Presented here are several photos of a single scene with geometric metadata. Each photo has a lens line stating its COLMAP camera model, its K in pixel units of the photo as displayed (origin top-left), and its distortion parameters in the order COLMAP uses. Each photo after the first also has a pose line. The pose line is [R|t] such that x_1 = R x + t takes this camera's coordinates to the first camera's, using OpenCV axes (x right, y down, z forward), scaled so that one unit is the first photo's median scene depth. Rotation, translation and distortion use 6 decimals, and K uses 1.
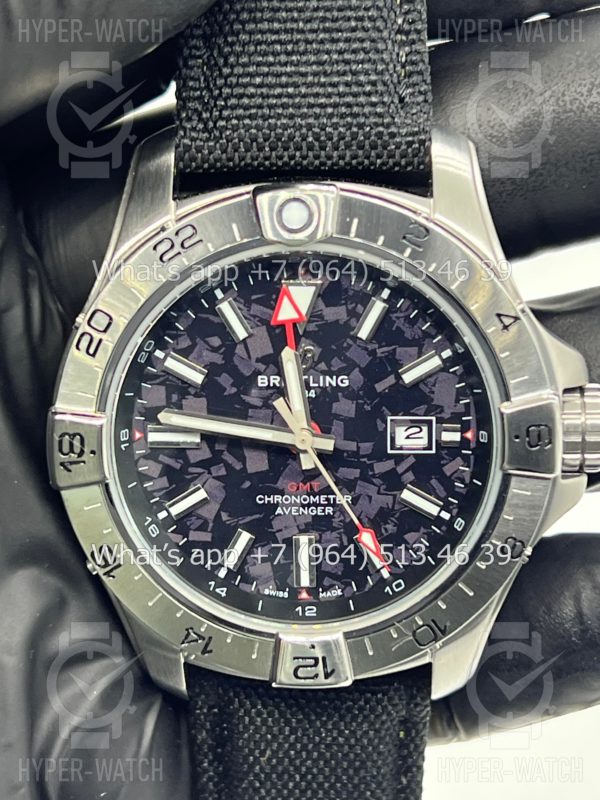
lens RADIAL K [[1784.8, 0, 300.0], [0, 1784.8, 400.0], [0, 0, 1]] dist [0.285612, -0.692943]
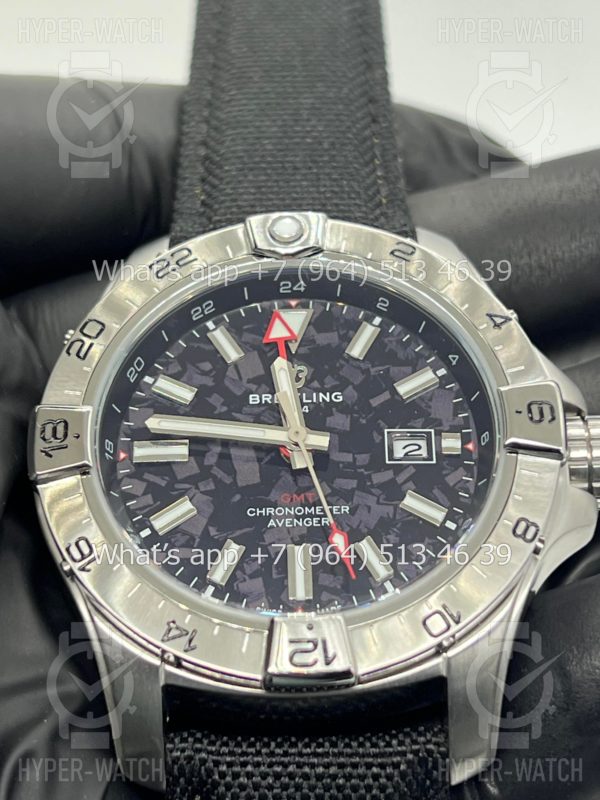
lens RADIAL K [[1878.6, 0, 300.0], [0, 1878.6, 400.0], [0, 0, 1]] dist [0.025081, 0.087996]
pose [[0.999808, -0.003729, 0.019220, -0.015624], [0.015130, 0.770190, -0.637635, 0.641160], [-0.012426, 0.637803, 0.770099, 0.212576]]
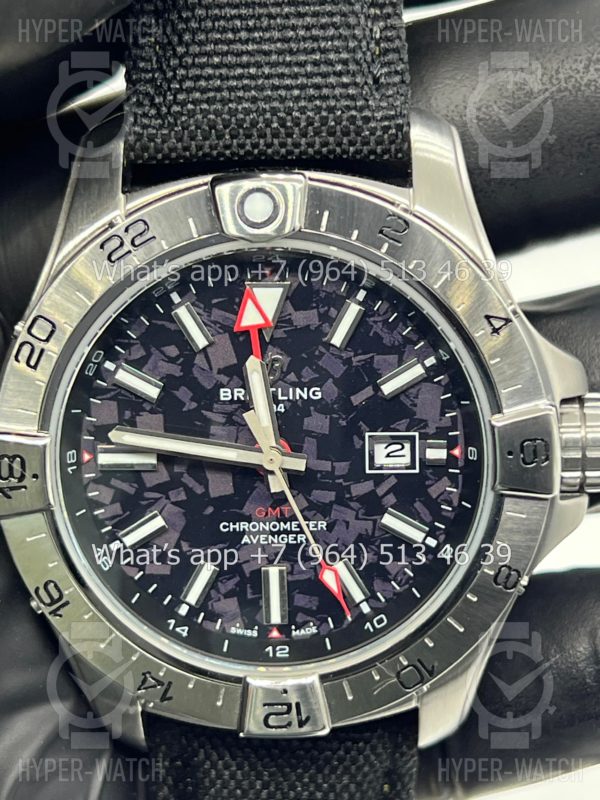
lens RADIAL K [[1784.8, 0, 300.0], [0, 1784.8, 400.0], [0, 0, 1]] dist [0.285612, -0.692943]
pose [[0.999898, -0.012064, 0.007607, 0.009578], [0.012206, 0.999746, -0.018929, 0.009540], [-0.007377, 0.019020, 0.999792, 0.103243]]
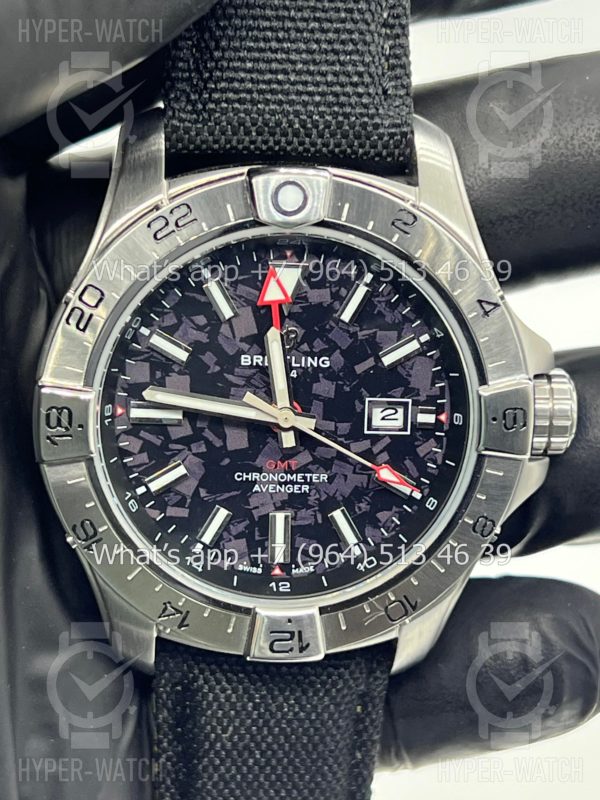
lens RADIAL K [[1784.8, 0, 300.0], [0, 1784.8, 400.0], [0, 0, 1]] dist [0.285612, -0.692943]
pose [[0.992359, 0.022019, 0.121406, -0.113492], [-0.021358, 0.999749, -0.006740, 0.018264], [-0.121524, 0.004096, 0.992580, -0.016195]]
